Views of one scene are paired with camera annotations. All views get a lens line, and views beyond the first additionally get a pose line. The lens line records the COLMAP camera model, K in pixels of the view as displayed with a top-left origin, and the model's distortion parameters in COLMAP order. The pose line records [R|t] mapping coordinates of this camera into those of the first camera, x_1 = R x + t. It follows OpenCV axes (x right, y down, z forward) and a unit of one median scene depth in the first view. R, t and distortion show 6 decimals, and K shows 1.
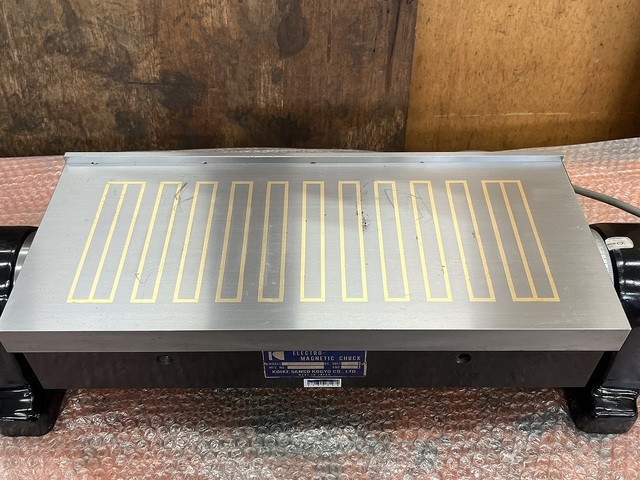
lens RADIAL K [[647.6, 0, 320.4], [0, 647.6, 242.6], [0, 0, 1]] dist [-0.052322, 0.000000]
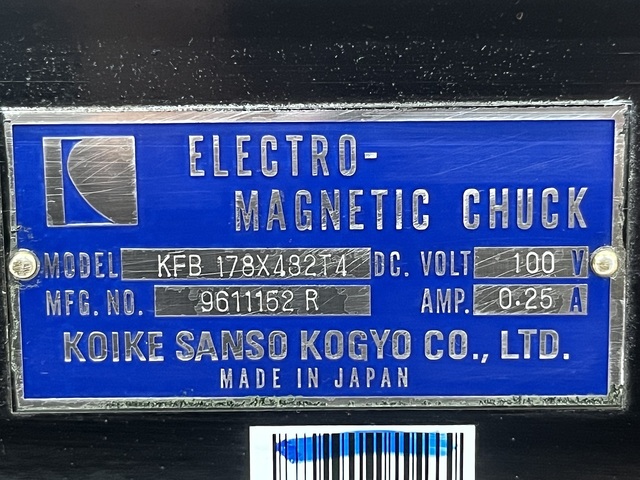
lens RADIAL K [[1511.3, 0, 320.3], [0, 1511.3, 240.1], [0, 0, 1]] dist [0.235920, 0.000000]
pose [[0.999978, 0.001620, -0.006361, -0.005193], [-0.004959, 0.821364, -0.570382, 0.399926], [0.004301, 0.570401, 0.821355, 0.657438]]
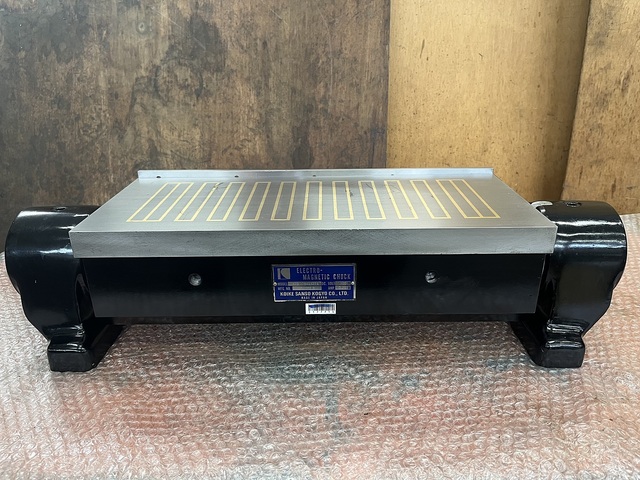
lens RADIAL K [[486.5, 0, 321.4], [0, 486.5, 241.7], [0, 0, 1]] dist [-0.044600, -0.031161]
pose [[0.999924, -0.006754, -0.010344, 0.015220], [0.002113, 0.918488, -0.395443, 0.476128], [0.012171, 0.395391, 0.918432, 0.099005]]
